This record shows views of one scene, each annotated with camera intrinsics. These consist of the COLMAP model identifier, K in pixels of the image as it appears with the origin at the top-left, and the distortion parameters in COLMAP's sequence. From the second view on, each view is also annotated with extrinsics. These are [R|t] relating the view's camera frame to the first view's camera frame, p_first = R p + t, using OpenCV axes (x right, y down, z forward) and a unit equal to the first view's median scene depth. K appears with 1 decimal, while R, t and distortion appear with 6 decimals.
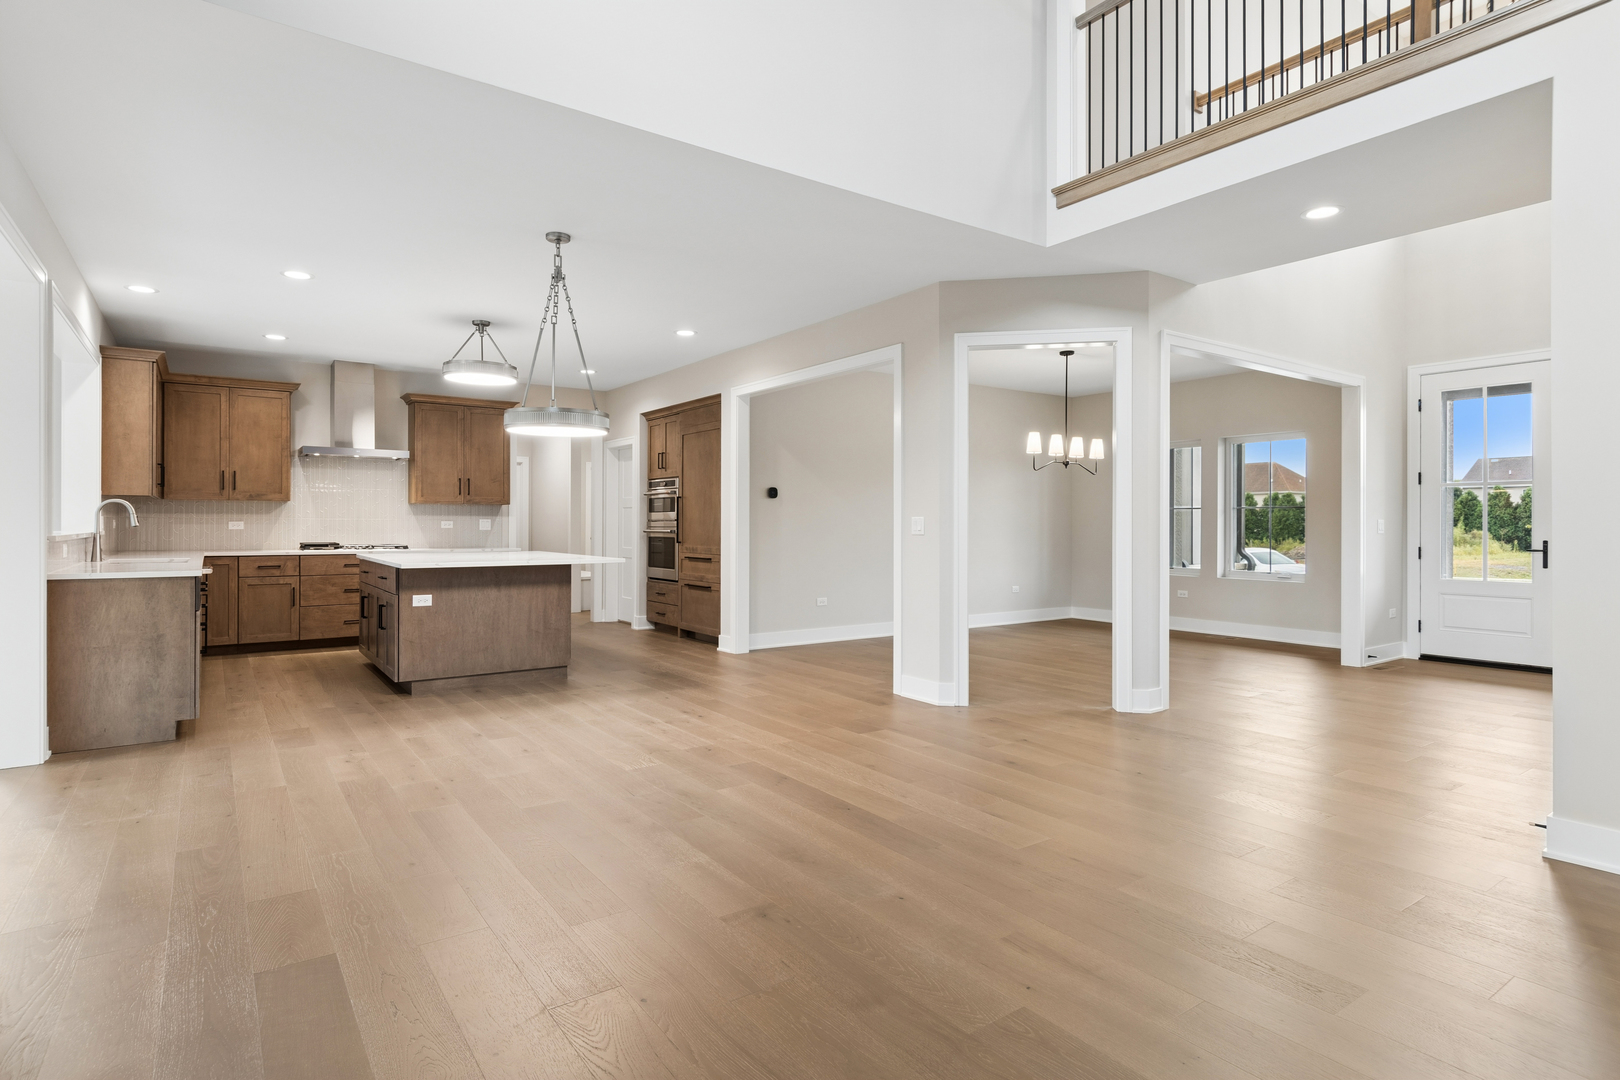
lens RADIAL K [[843.4, 0, 818.7], [0, 843.4, 523.4], [0, 0, 1]] dist [-0.002575, -0.005536]
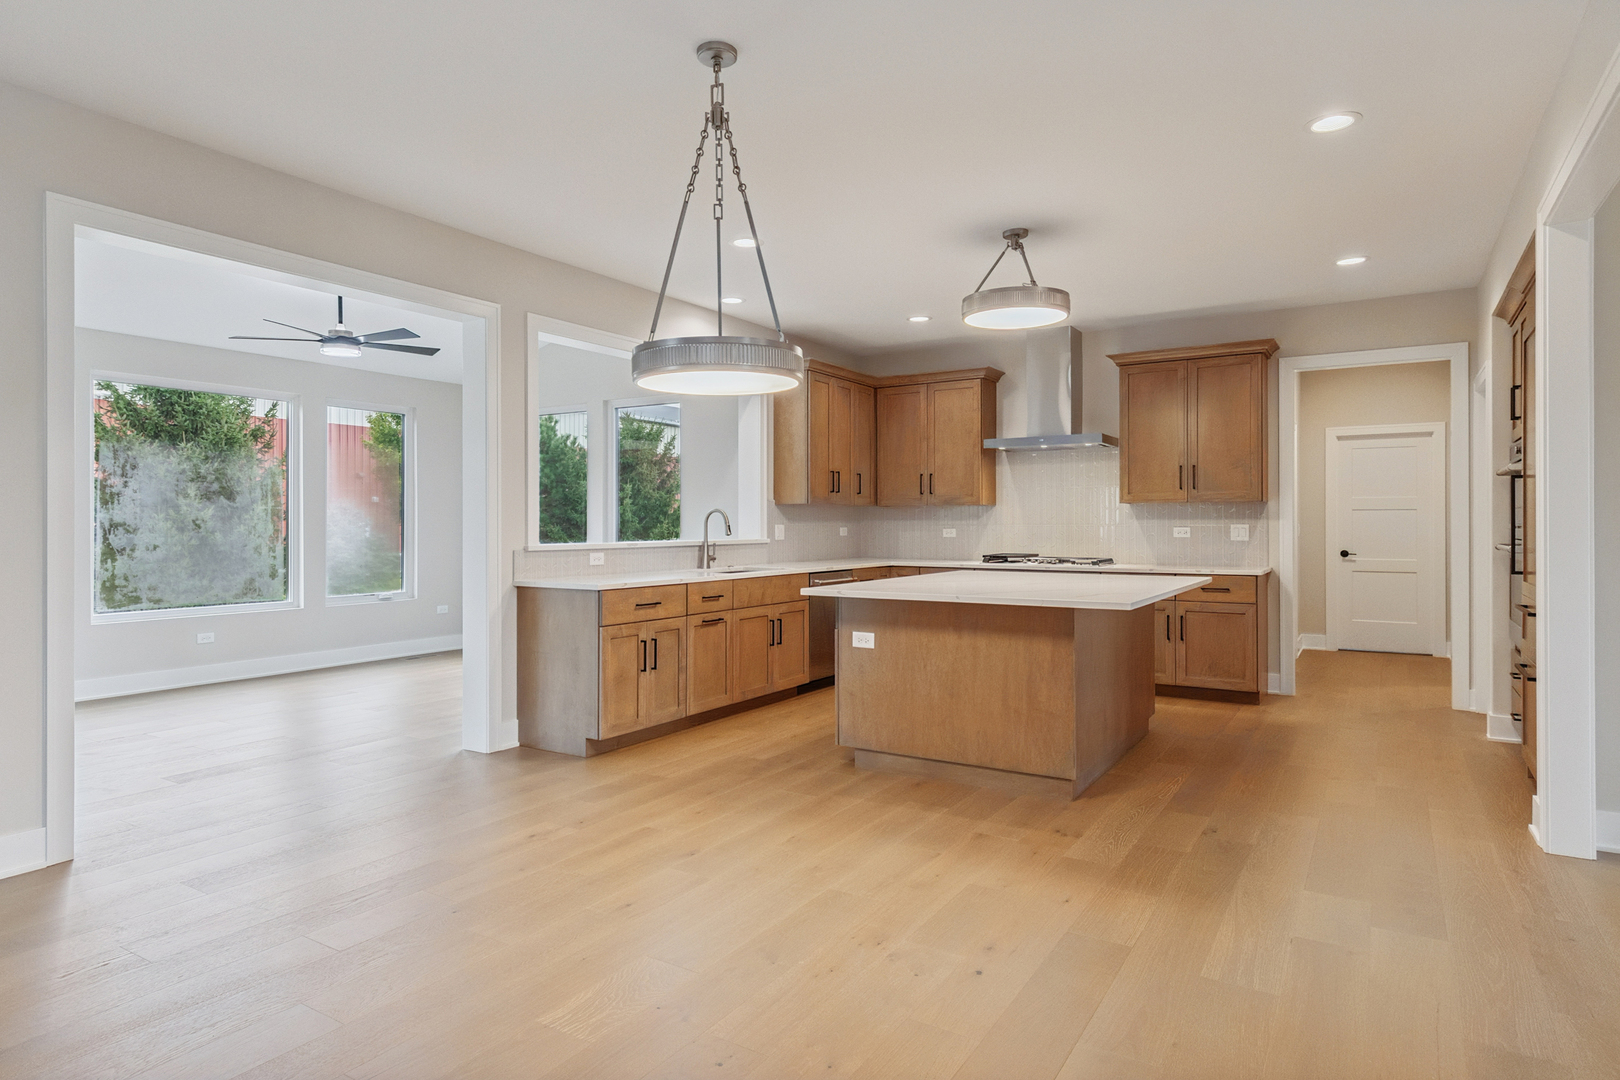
lens RADIAL K [[914.8, 0, 782.0], [0, 914.8, 525.3], [0, 0, 1]] dist [0.002053, -0.004529]
pose [[0.369591, -0.002664, -0.929191, 0.175953], [0.003030, 0.999994, -0.001662, -0.004631], [0.929189, -0.002202, 0.369597, 0.479206]]
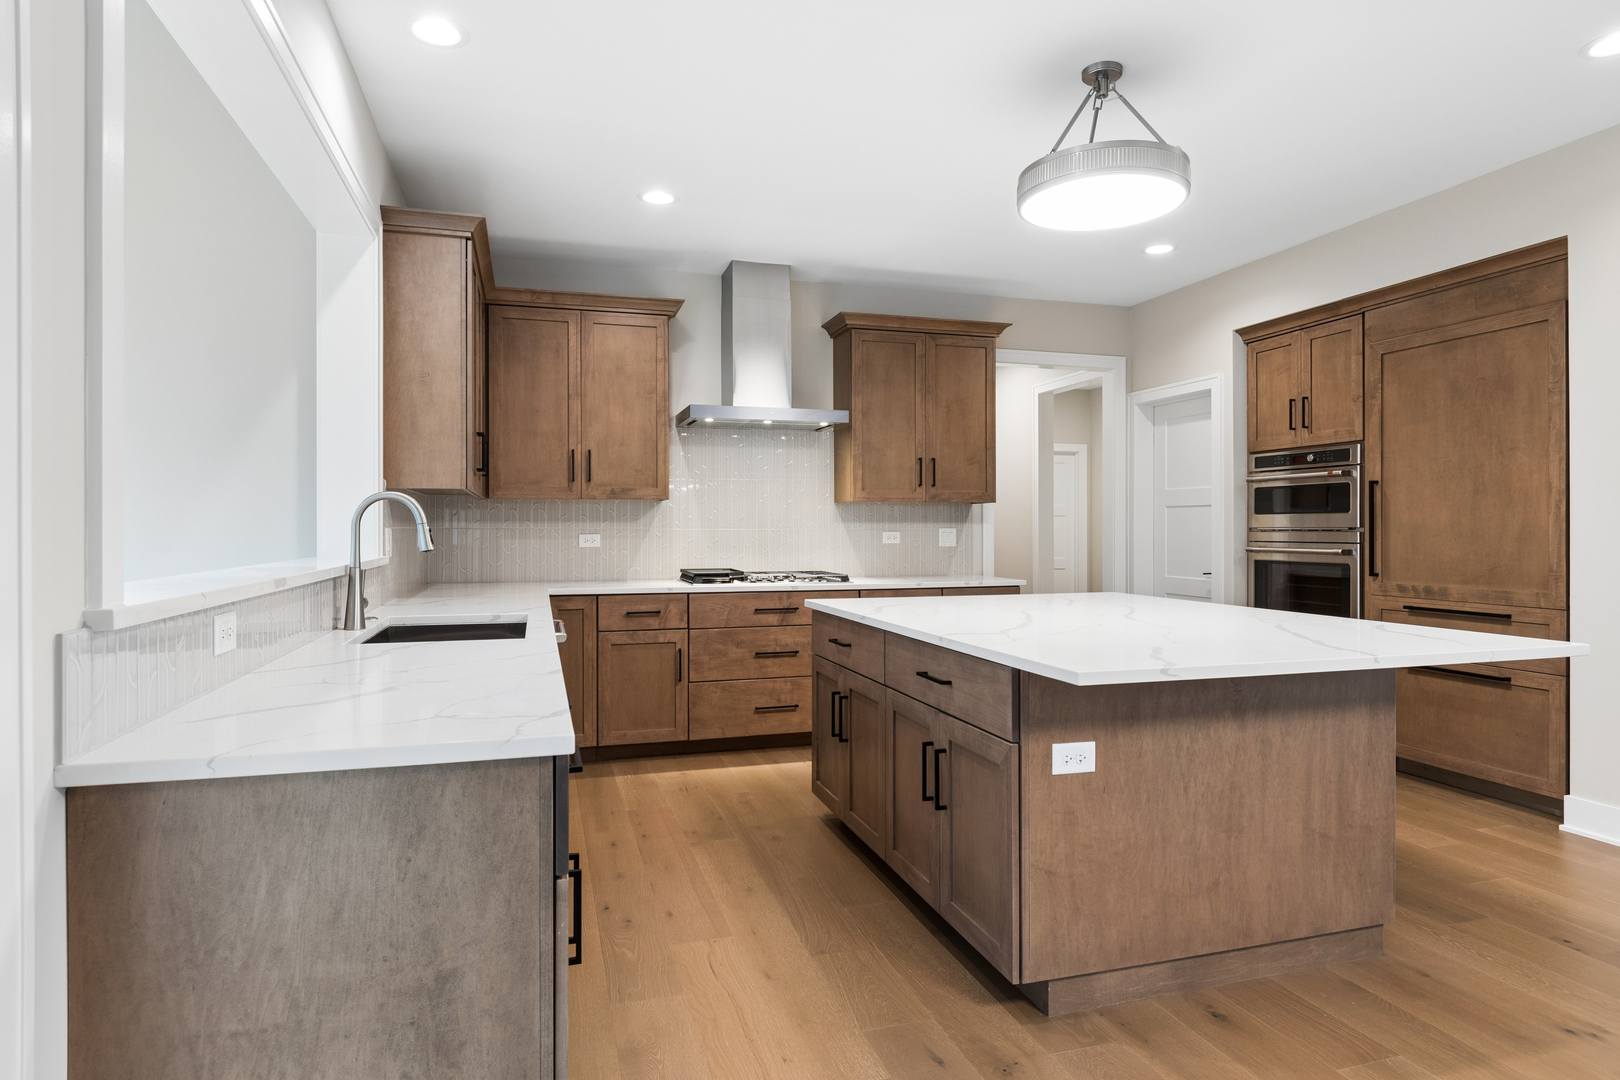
lens RADIAL K [[914.8, 0, 820.0], [0, 914.8, 530.8], [0, 0, 1]] dist [0.002053, -0.004529]
pose [[0.946994, -0.003273, -0.321236, -0.332718], [0.004120, 0.999990, 0.001959, -0.005801], [0.321226, -0.003179, 0.946997, 0.440167]]
